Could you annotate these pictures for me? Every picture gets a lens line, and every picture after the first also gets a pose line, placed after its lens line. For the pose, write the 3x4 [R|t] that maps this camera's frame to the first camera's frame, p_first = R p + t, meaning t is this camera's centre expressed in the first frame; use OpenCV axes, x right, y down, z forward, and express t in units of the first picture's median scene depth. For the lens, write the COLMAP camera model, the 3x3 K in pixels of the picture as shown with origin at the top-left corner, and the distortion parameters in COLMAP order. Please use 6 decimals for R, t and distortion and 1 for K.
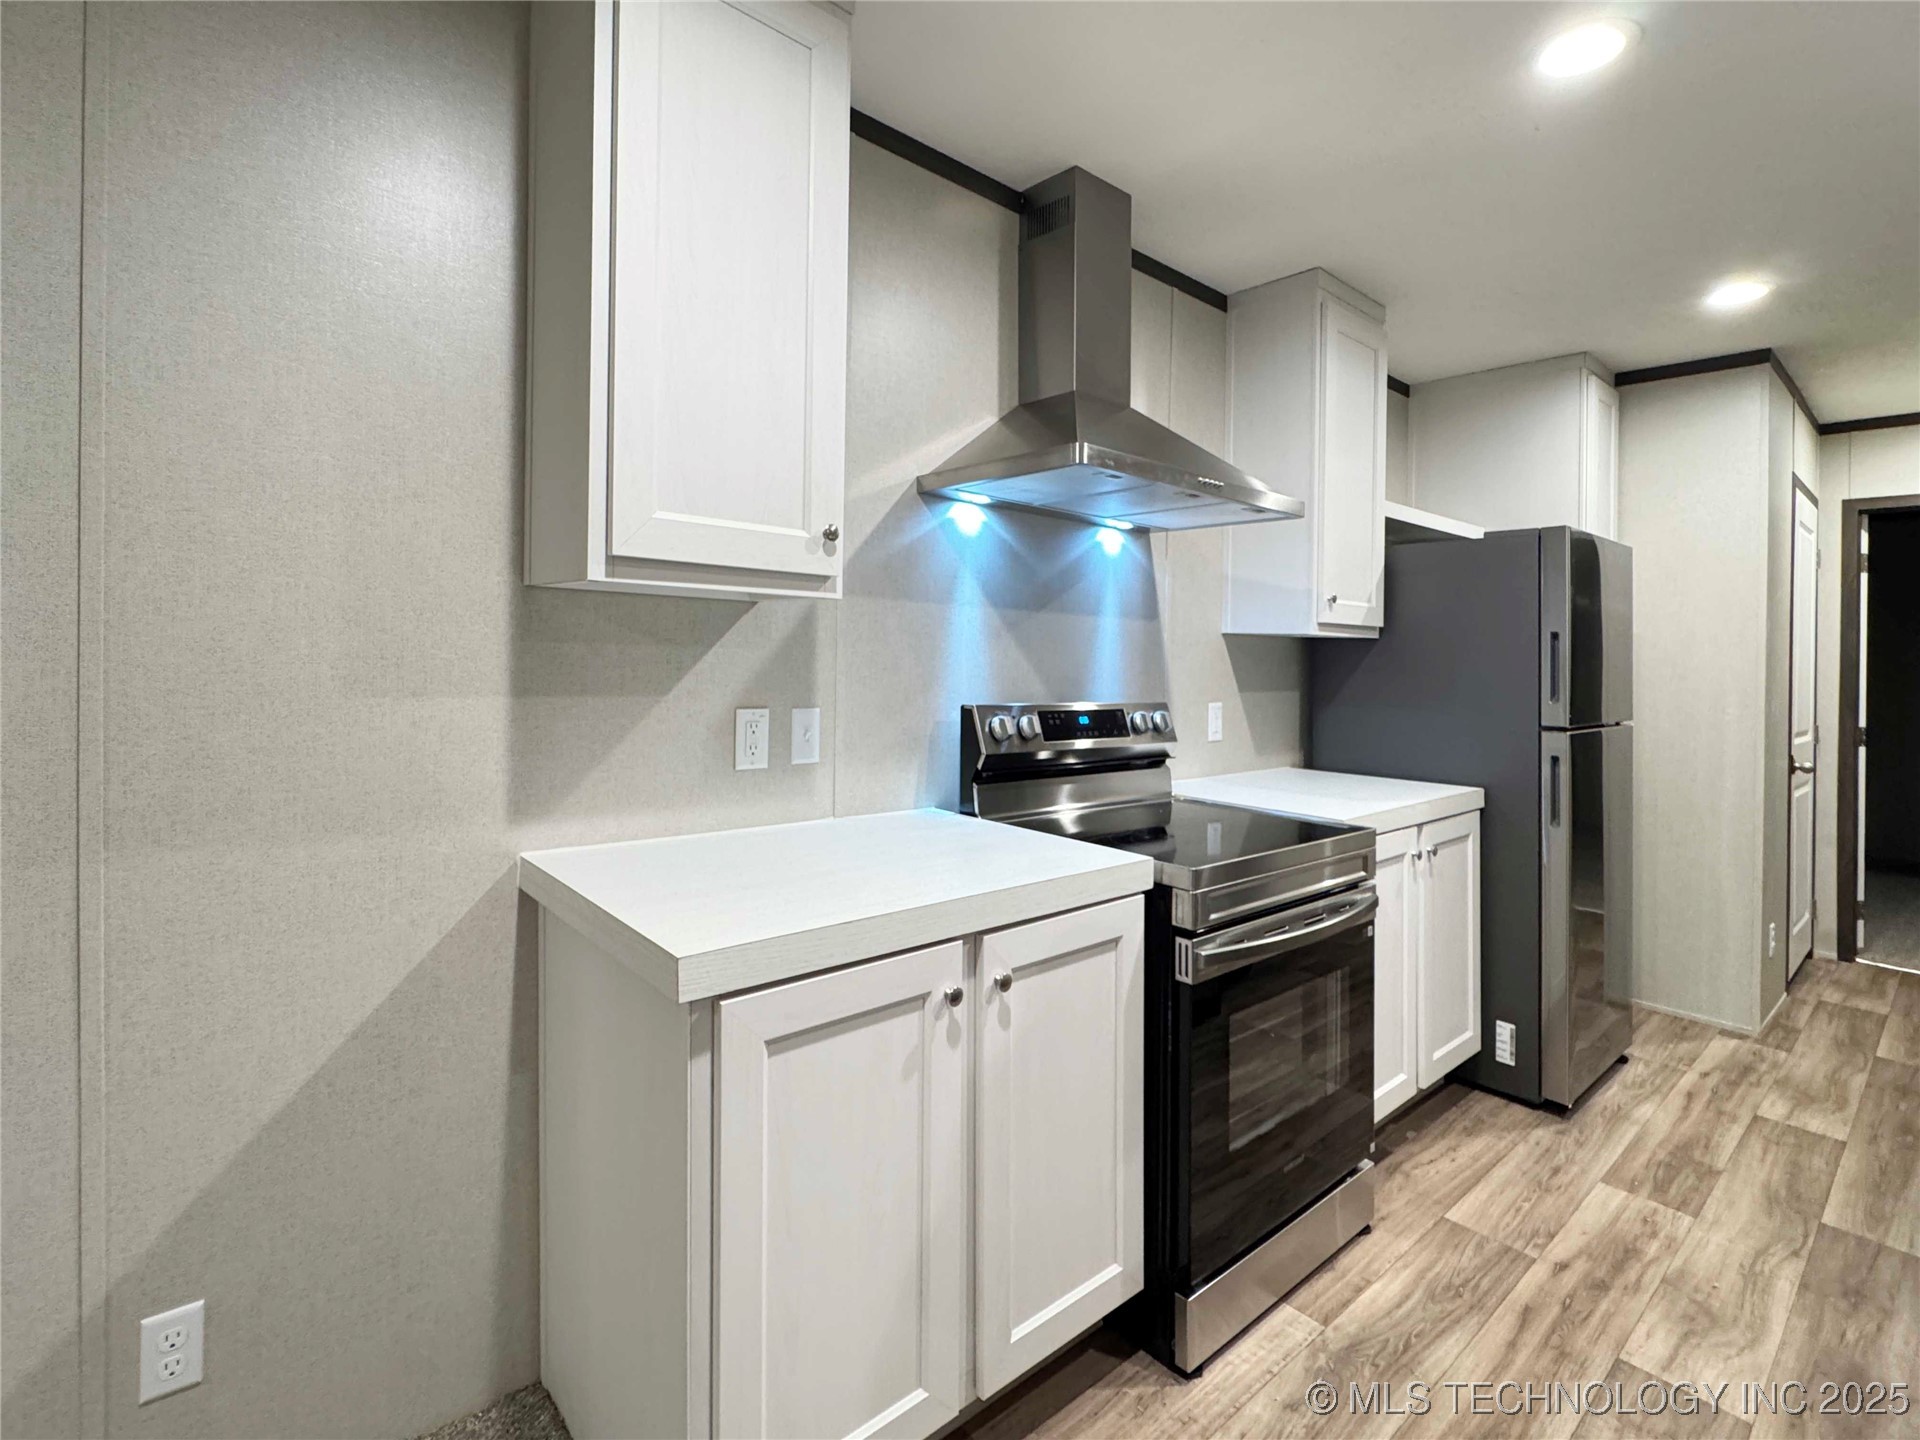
lens RADIAL K [[1040.0, 0, 962.3], [0, 1040.0, 586.3], [0, 0, 1]] dist [-0.004625, -0.001095]
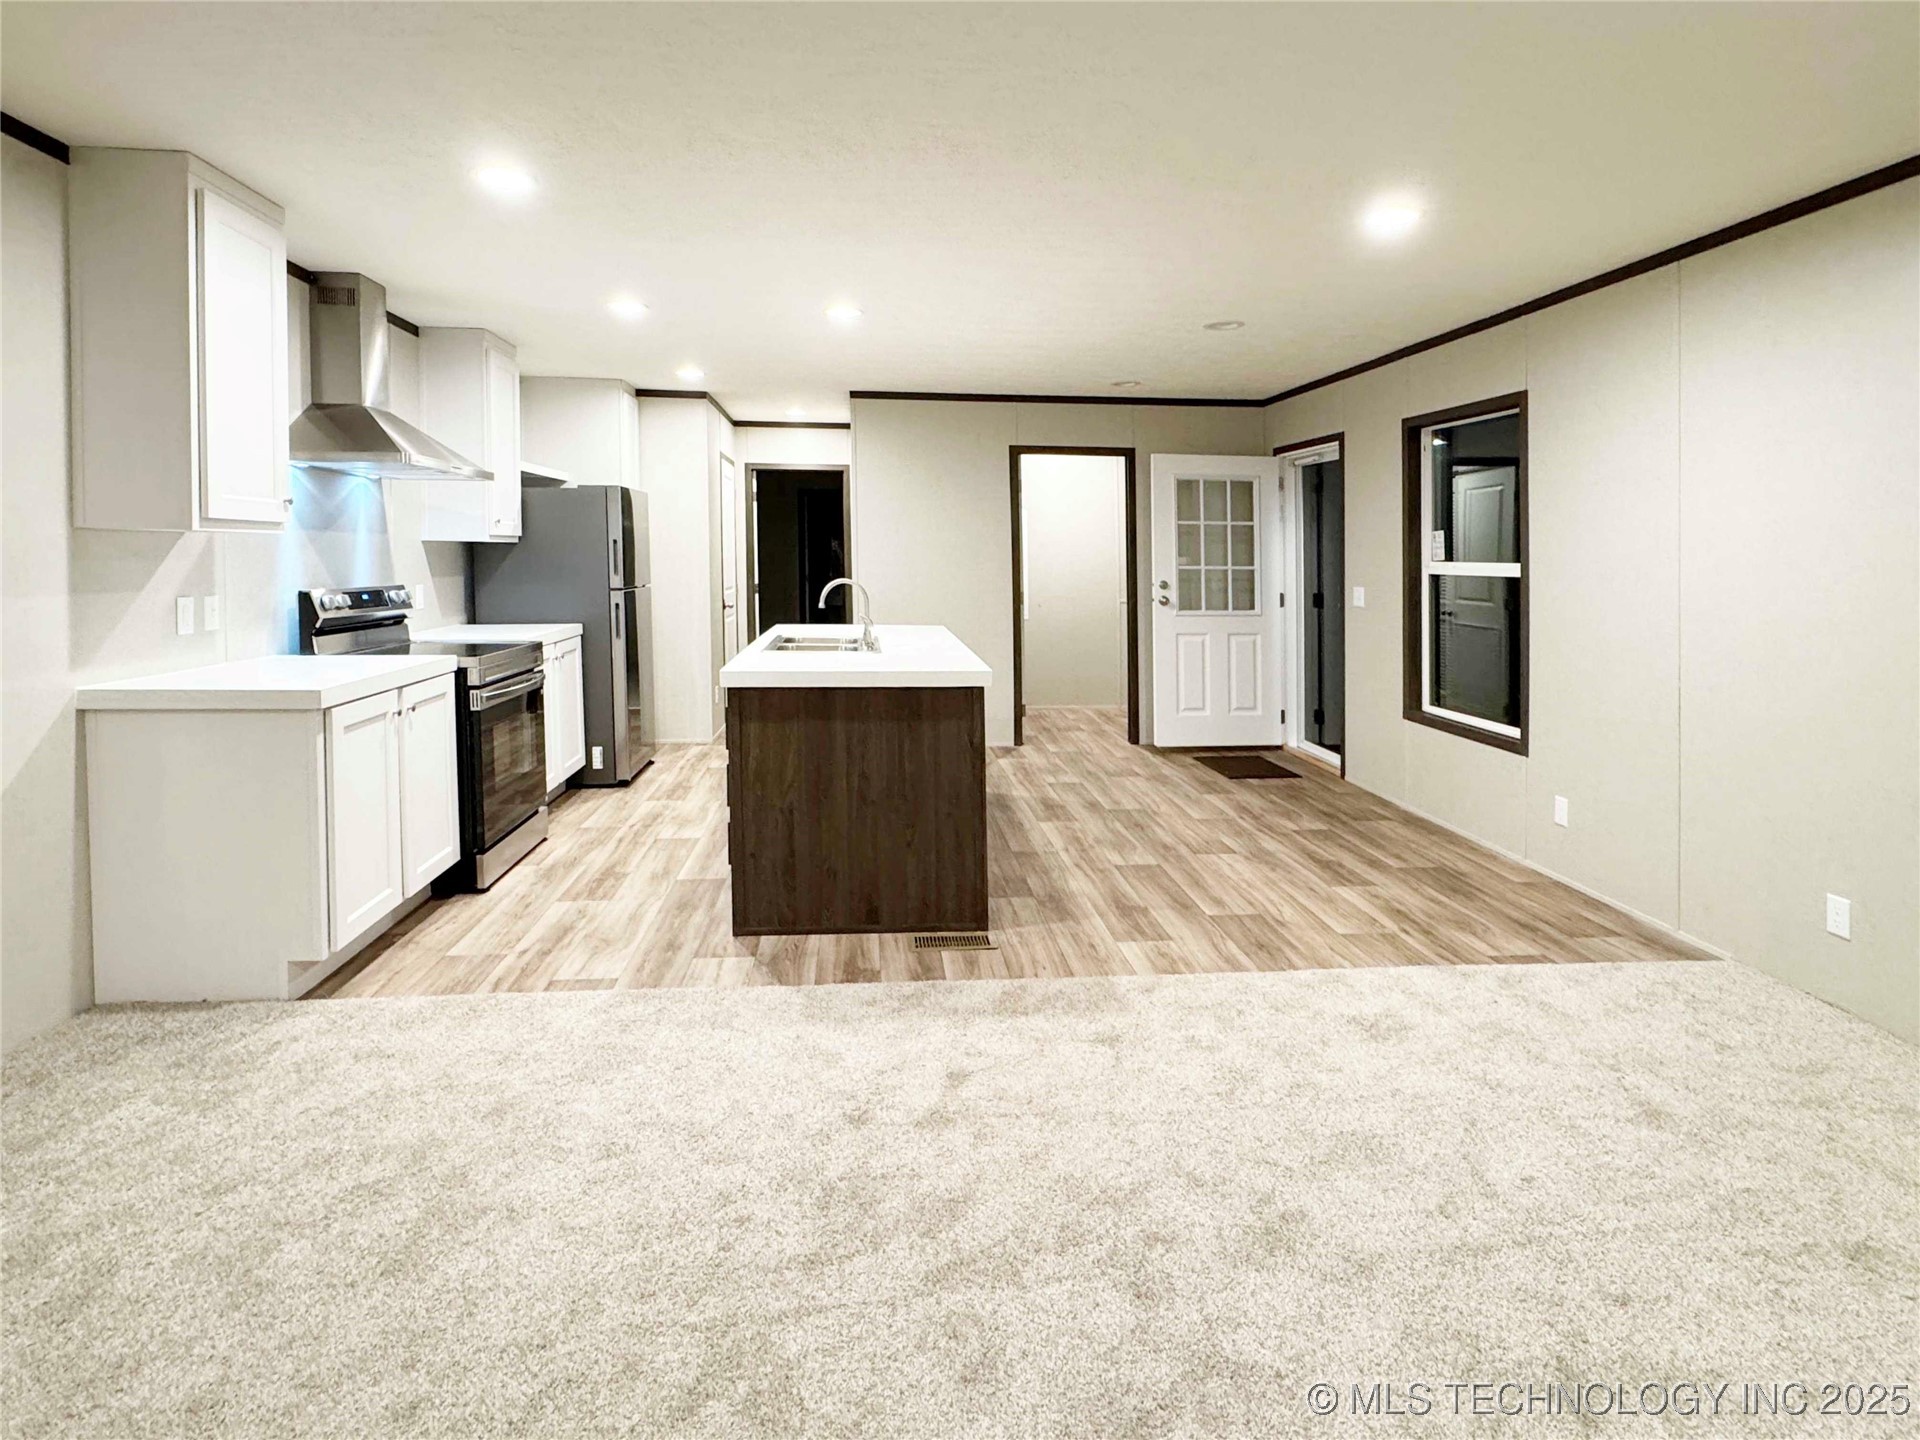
lens RADIAL K [[969.6, 0, 960.0], [0, 969.6, 720.0], [0, 0, 1]] dist [0.000583, 0.000938]
pose [[0.636347, -0.151138, 0.756452, -0.452688], [-0.041002, 0.972605, 0.228818, -0.070996], [-0.770313, -0.176624, 0.612717, -0.686783]]
